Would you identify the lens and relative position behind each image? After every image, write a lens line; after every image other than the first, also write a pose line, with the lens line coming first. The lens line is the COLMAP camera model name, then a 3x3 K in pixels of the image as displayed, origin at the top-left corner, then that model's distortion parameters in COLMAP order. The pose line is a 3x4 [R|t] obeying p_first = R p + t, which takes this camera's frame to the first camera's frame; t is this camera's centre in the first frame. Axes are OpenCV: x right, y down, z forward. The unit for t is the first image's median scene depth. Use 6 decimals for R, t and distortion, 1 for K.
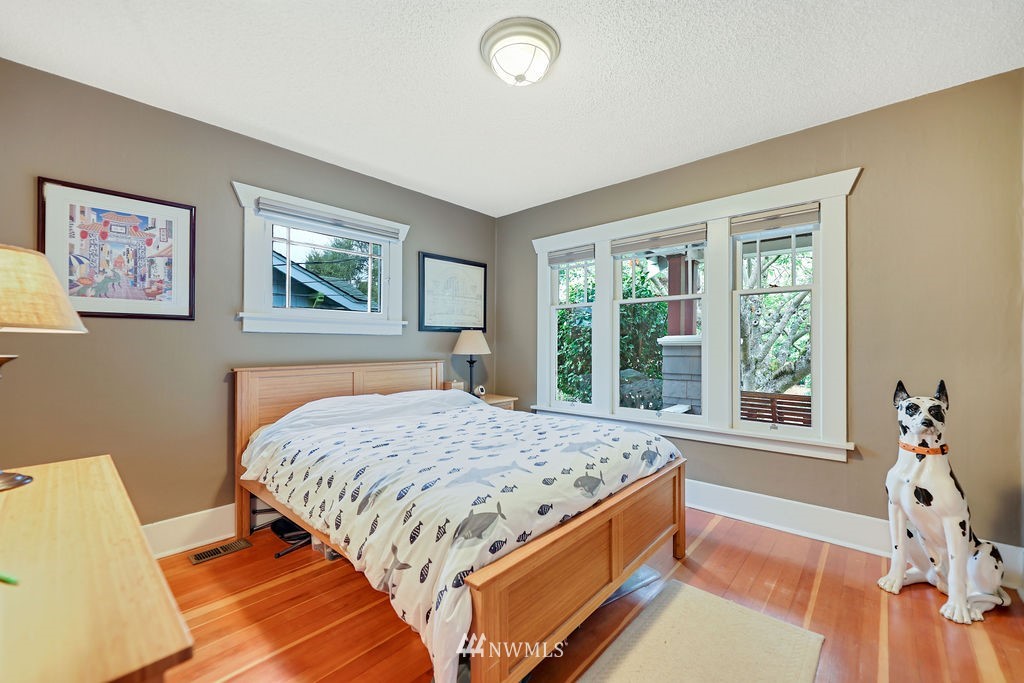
lens RADIAL K [[411.2, 0, 509.4], [0, 411.2, 339.7], [0, 0, 1]] dist [-0.001591, -0.001014]
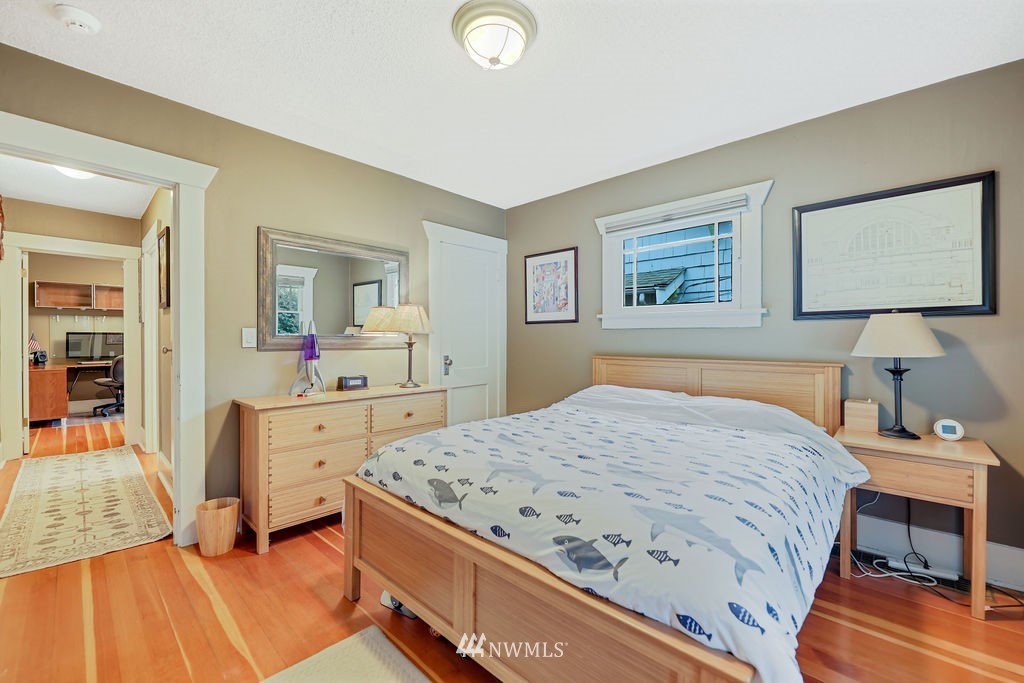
lens RADIAL K [[411.2, 0, 514.9], [0, 411.2, 336.5], [0, 0, 1]] dist [-0.001591, -0.001014]
pose [[-0.011829, -0.002941, -0.999926, 0.769976], [0.009563, 0.999950, -0.003054, 0.007633], [0.999884, -0.009598, -0.011801, 0.820081]]
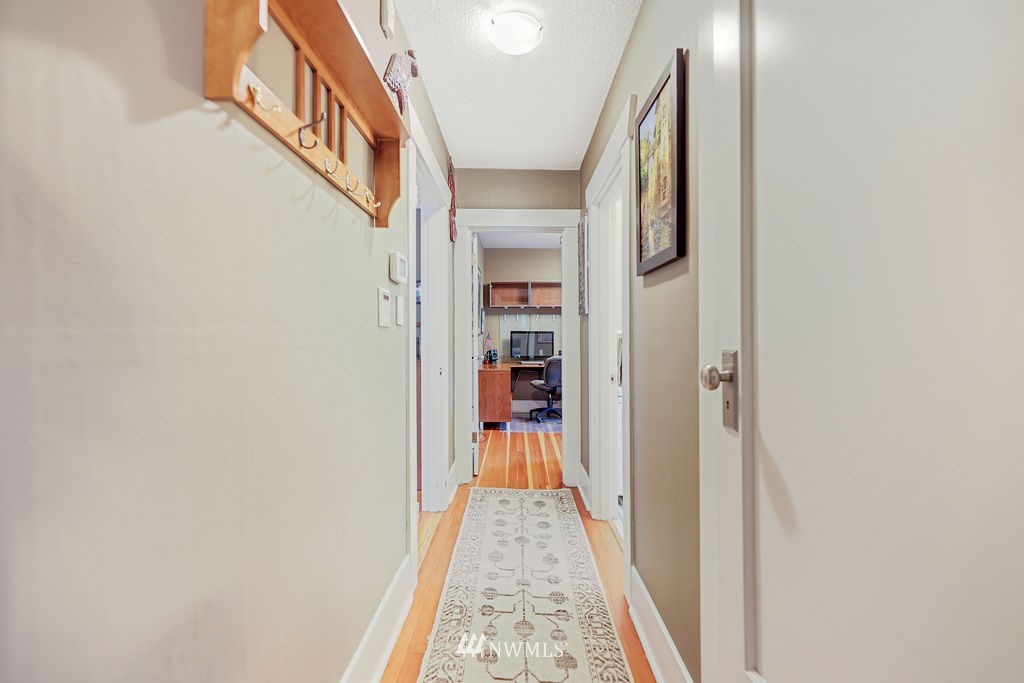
lens RADIAL K [[411.2, 0, 512.1], [0, 411.2, 337.5], [0, 0, 1]] dist [-0.001591, -0.001014]
pose [[-0.747689, 0.000129, -0.664049, 0.371923], [0.004589, 0.999977, -0.004972, 0.003610], [0.664033, -0.006764, -0.747672, 0.384873]]
